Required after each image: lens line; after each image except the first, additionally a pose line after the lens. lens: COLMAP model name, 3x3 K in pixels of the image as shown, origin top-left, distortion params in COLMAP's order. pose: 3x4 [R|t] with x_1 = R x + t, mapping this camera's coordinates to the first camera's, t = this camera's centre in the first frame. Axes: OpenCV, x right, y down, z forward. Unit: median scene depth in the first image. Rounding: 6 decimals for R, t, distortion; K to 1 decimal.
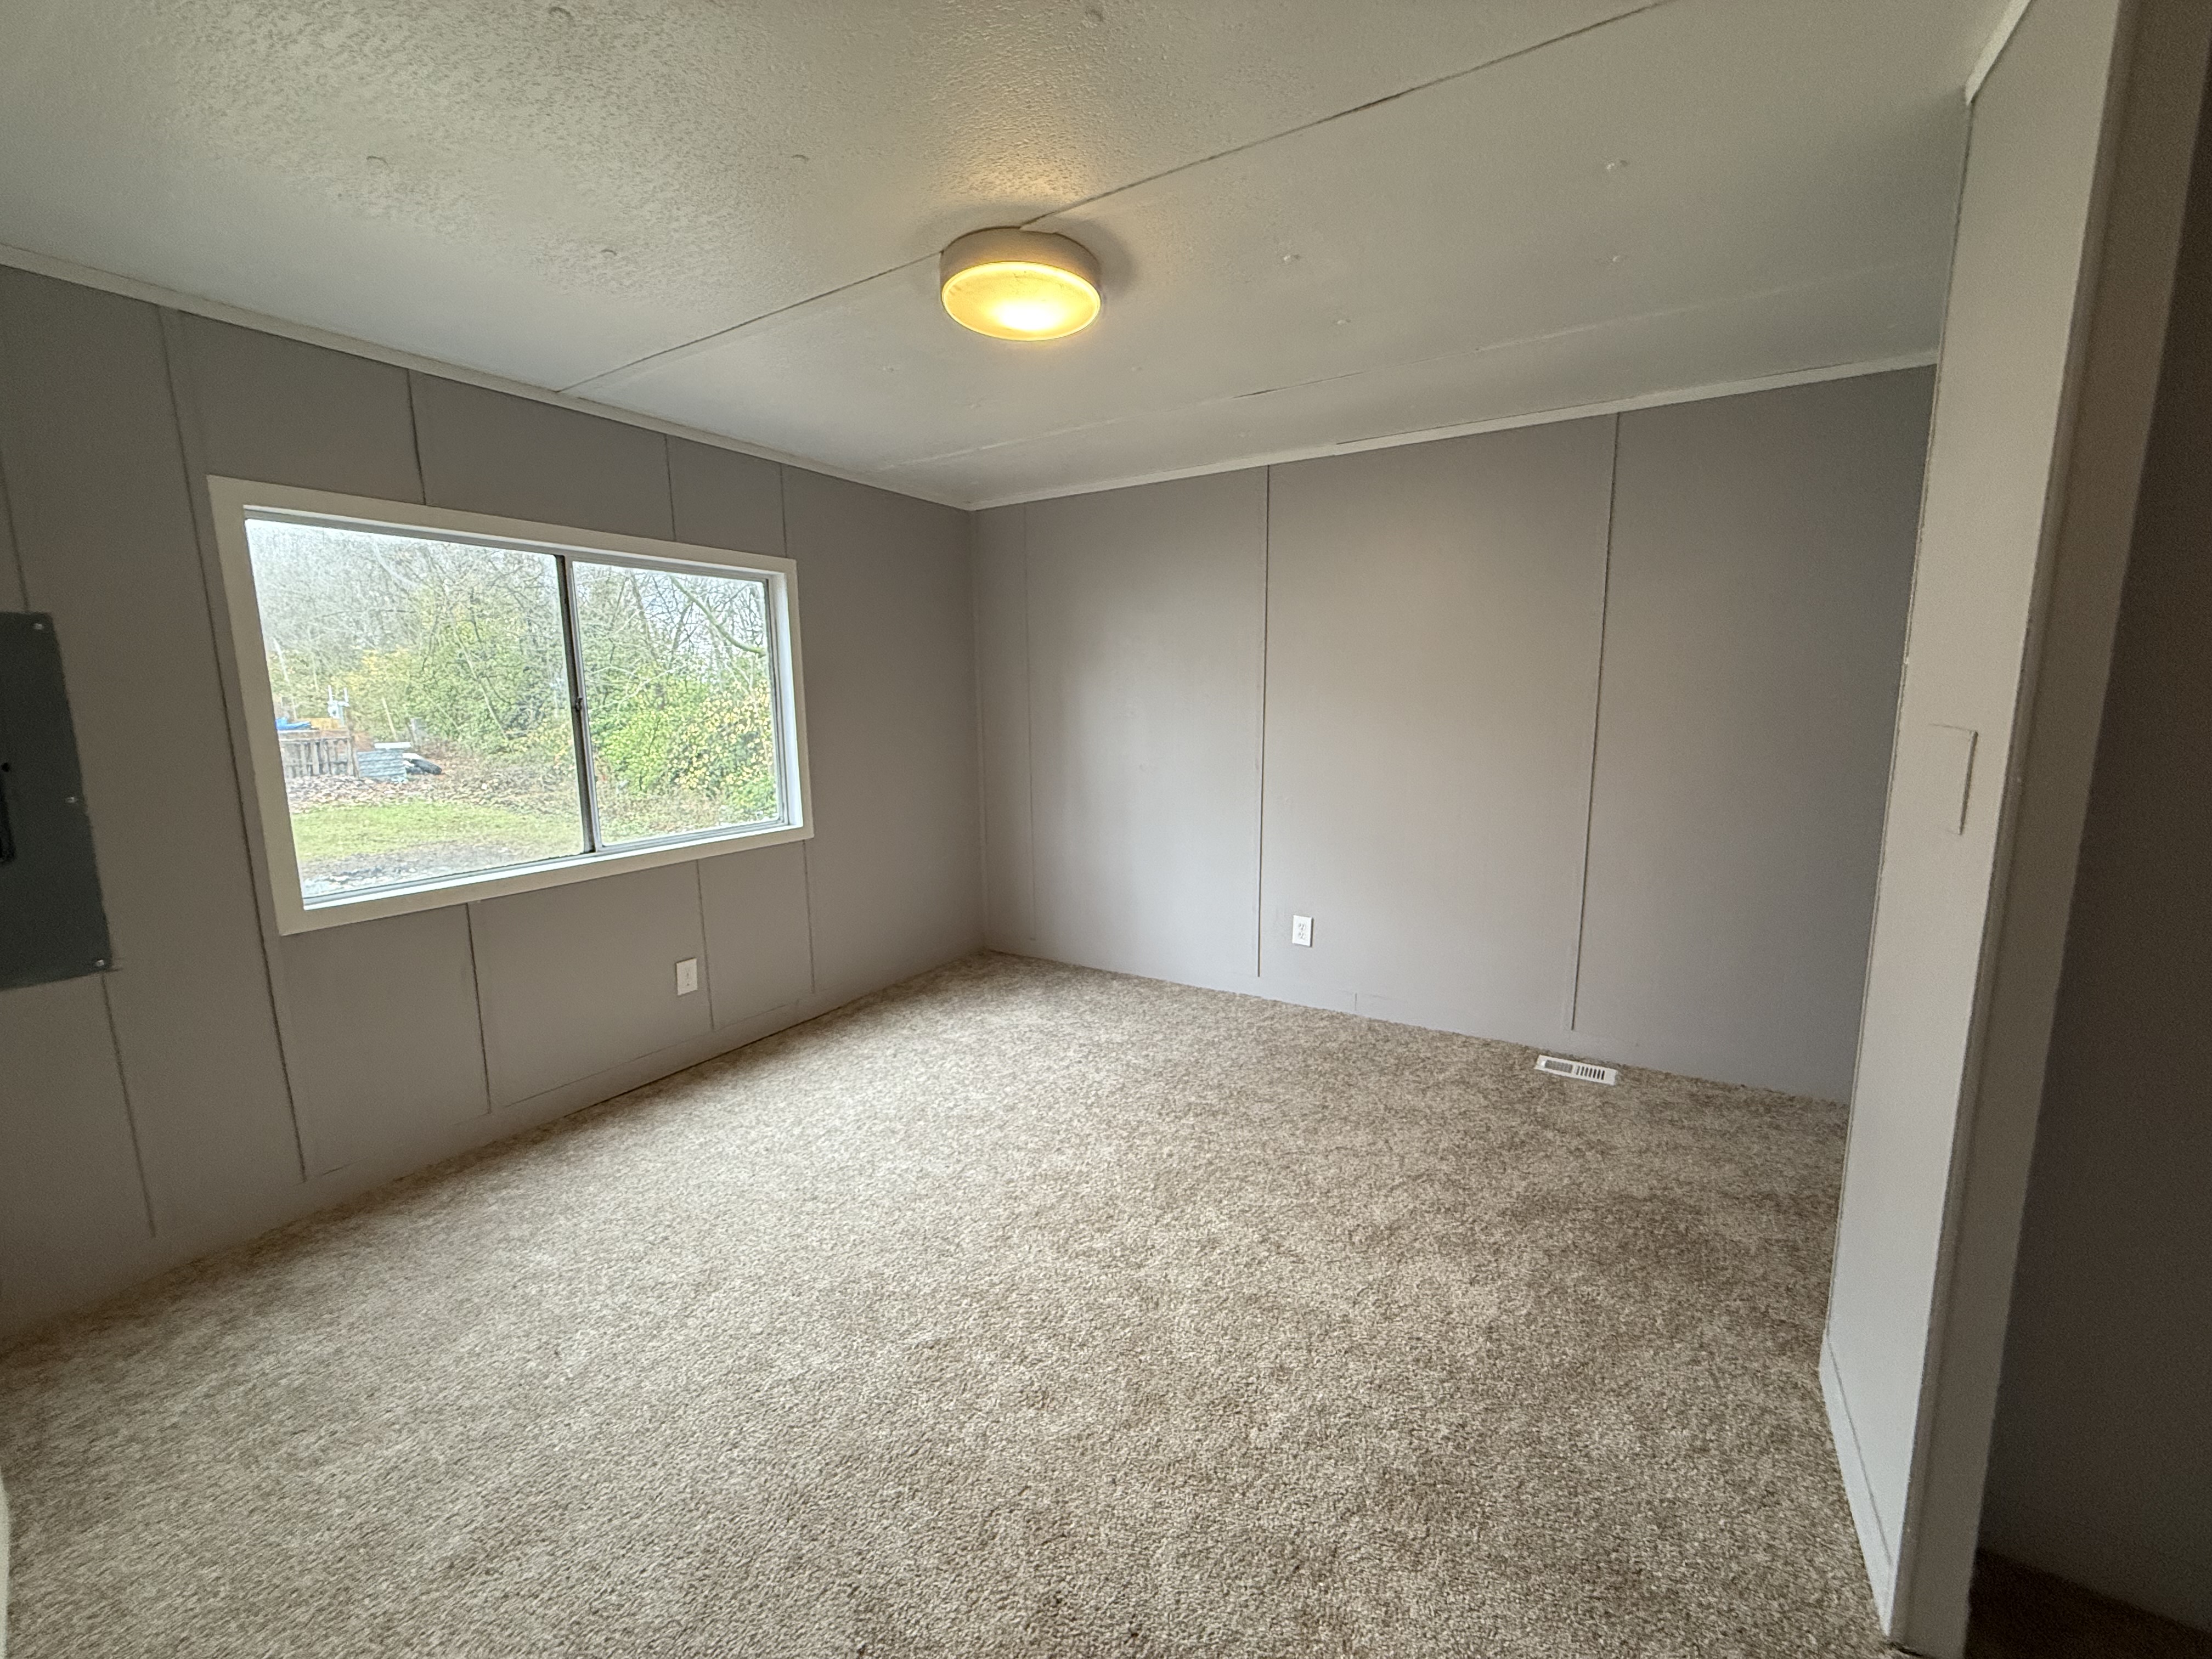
lens RADIAL K [[877.4, 0, 1103.2], [0, 877.4, 824.6], [0, 0, 1]] dist [-0.000101, -0.000051]
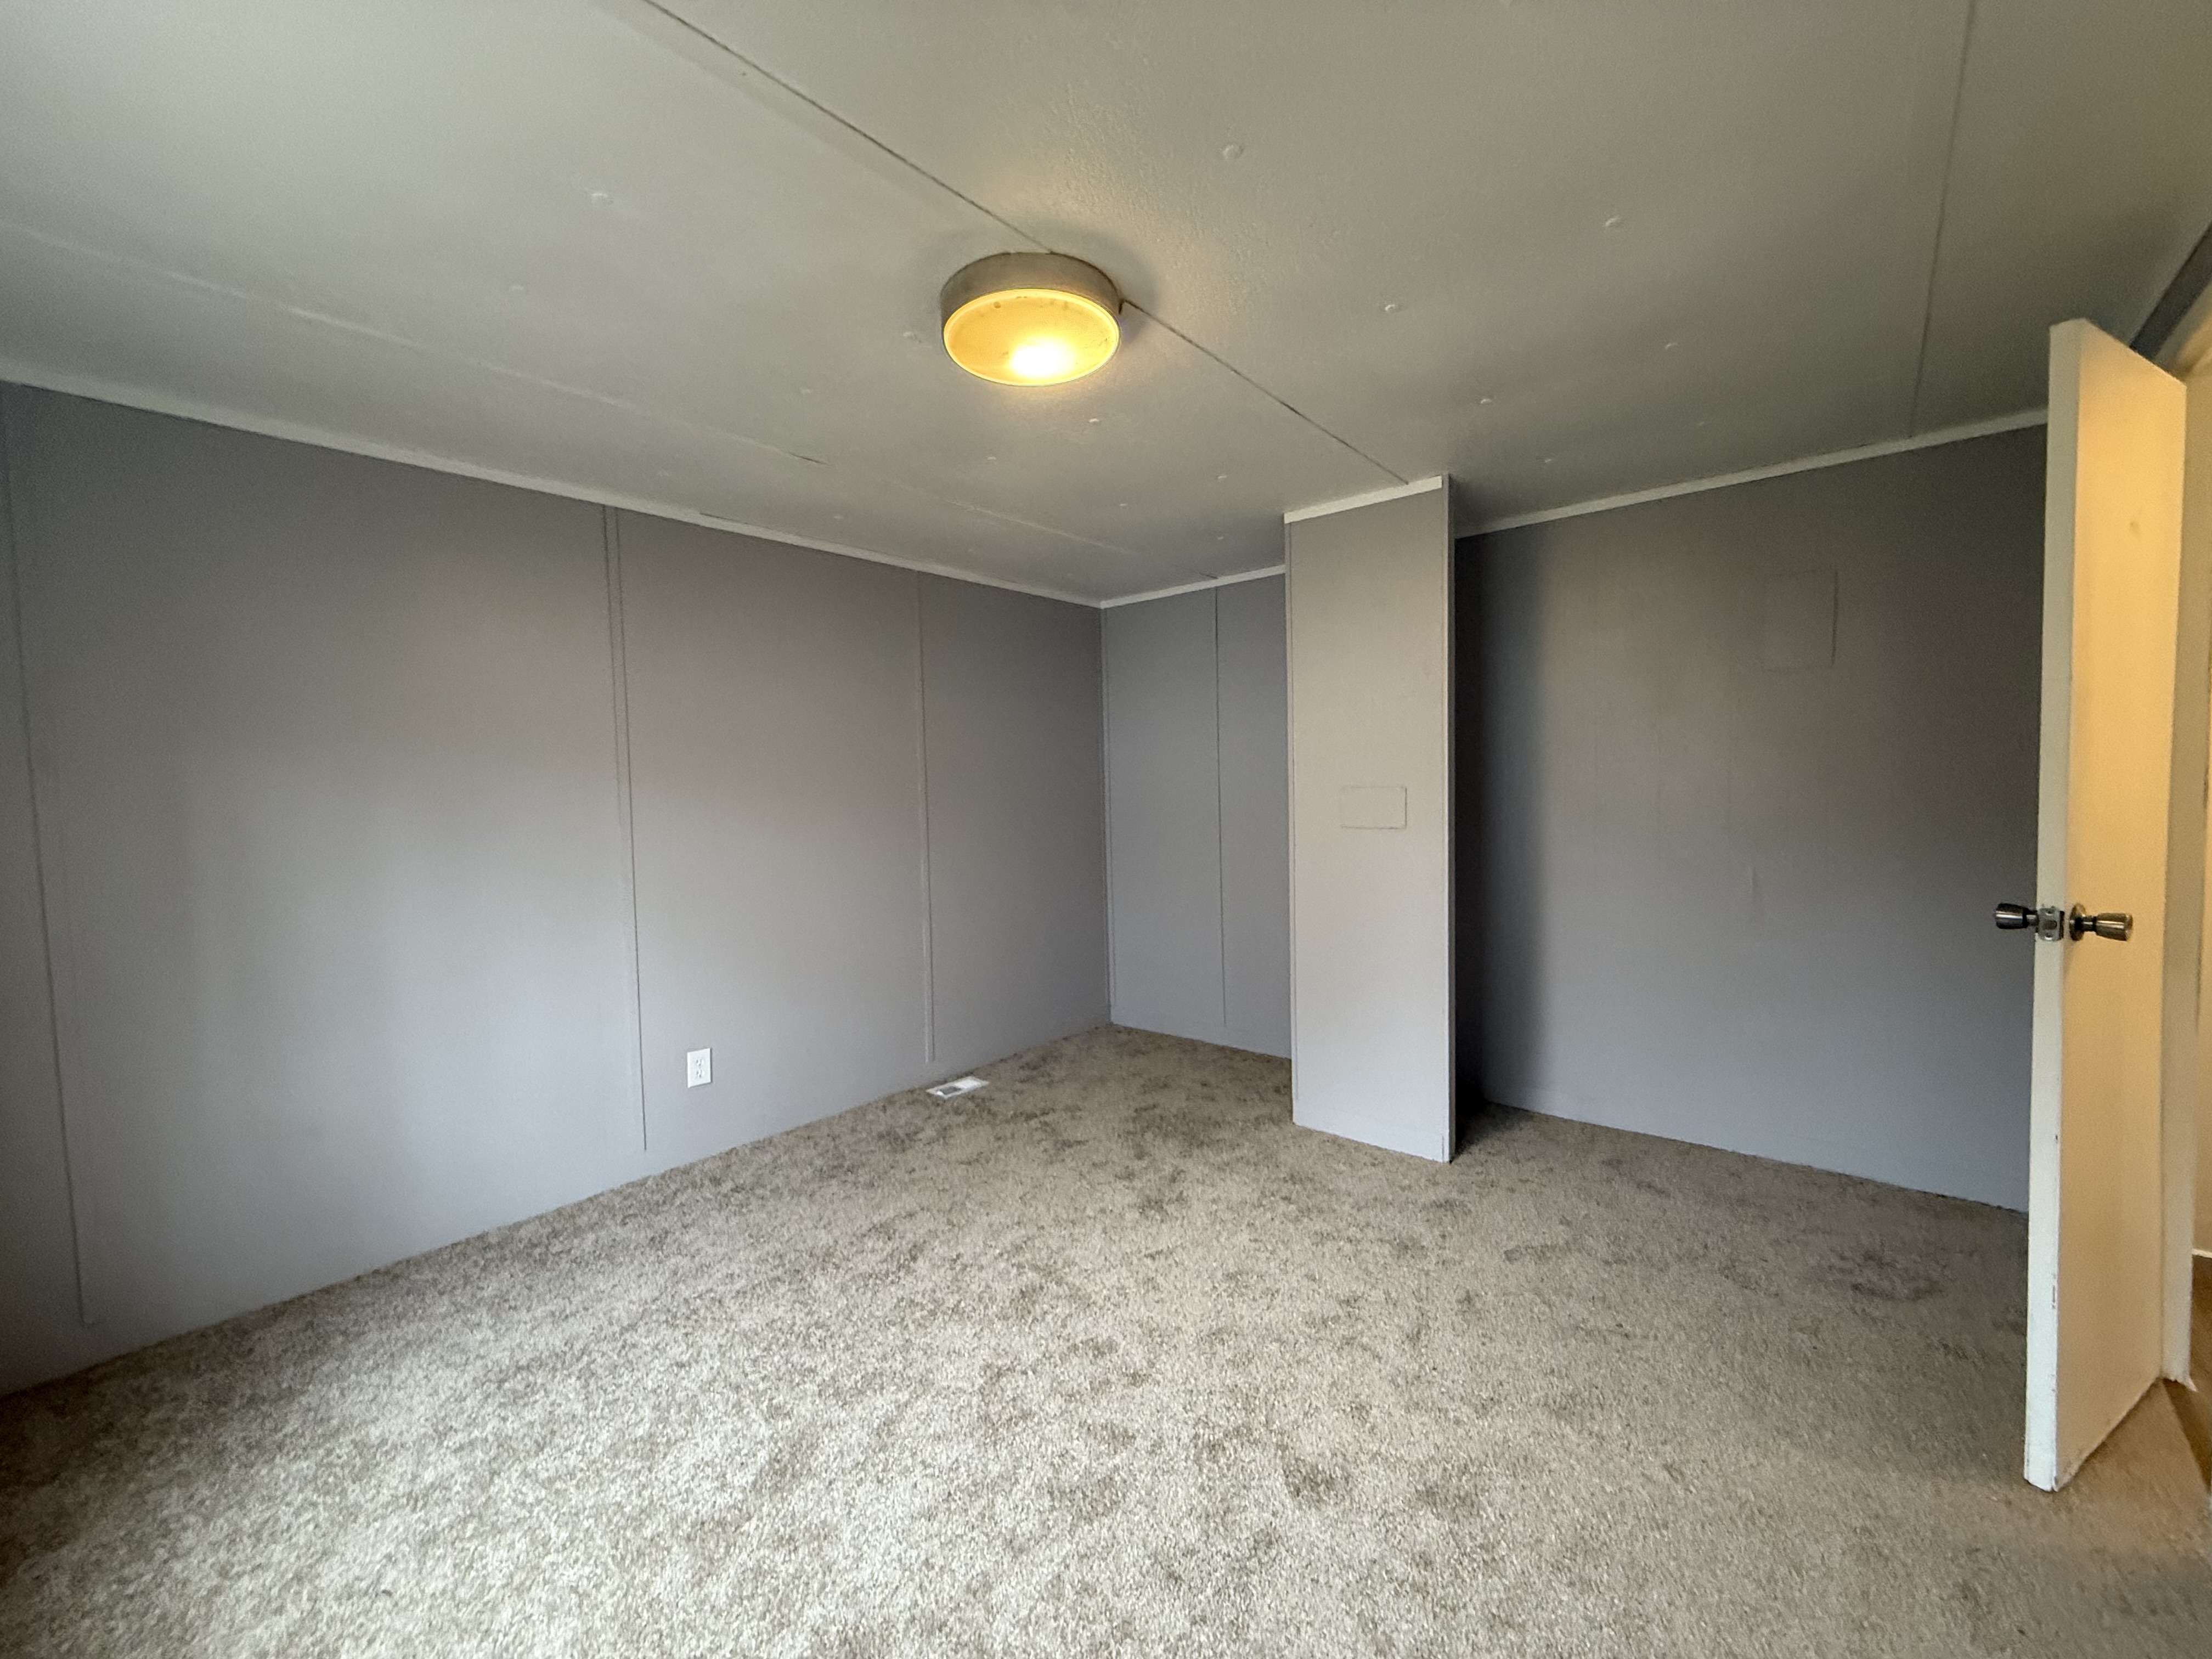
lens RADIAL K [[877.4, 0, 1103.2], [0, 877.4, 824.6], [0, 0, 1]] dist [-0.000101, -0.000051]
pose [[0.164081, -0.040115, 0.985631, -0.631934], [0.164759, 0.986252, 0.012713, -0.064950], [-0.972590, 0.160306, 0.168434, 0.546423]]
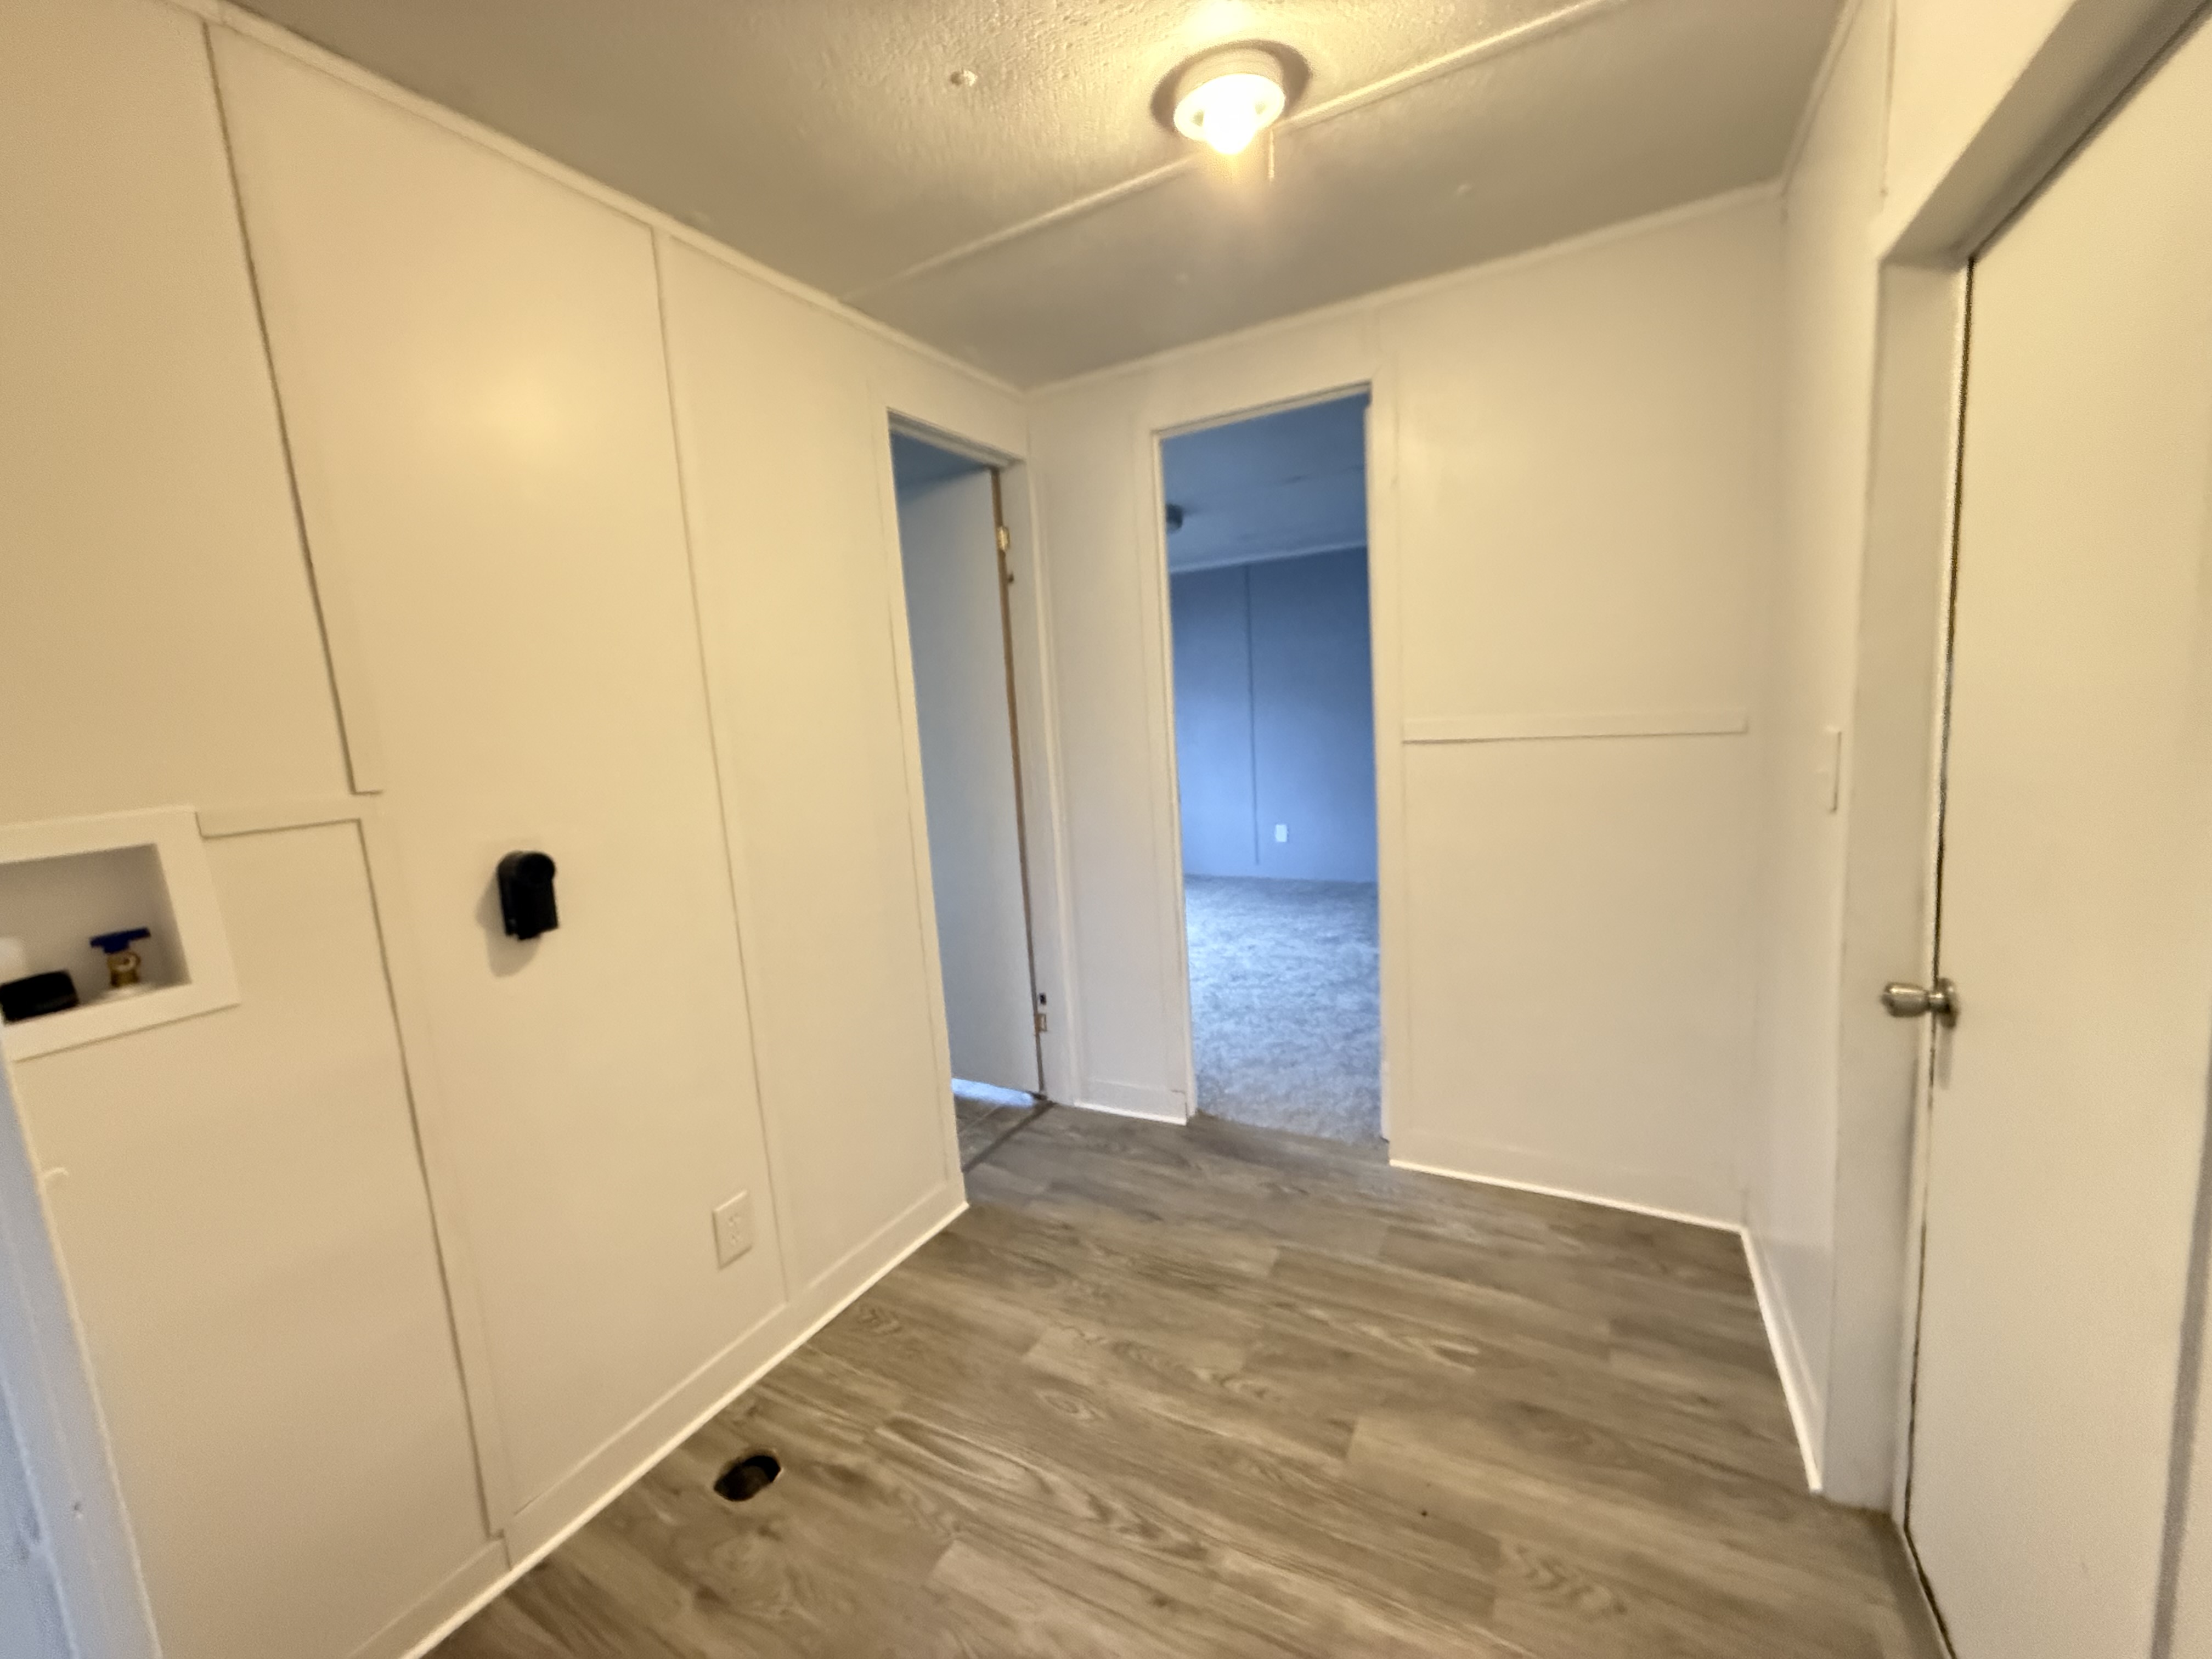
lens RADIAL K [[877.4, 0, 1103.2], [0, 877.4, 824.6], [0, 0, 1]] dist [-0.000101, -0.000051]
pose [[0.997355, -0.059942, 0.041114, -0.220974], [0.060642, 0.998031, -0.016006, 0.133023], [-0.040074, 0.018457, 0.999026, -0.806934]]
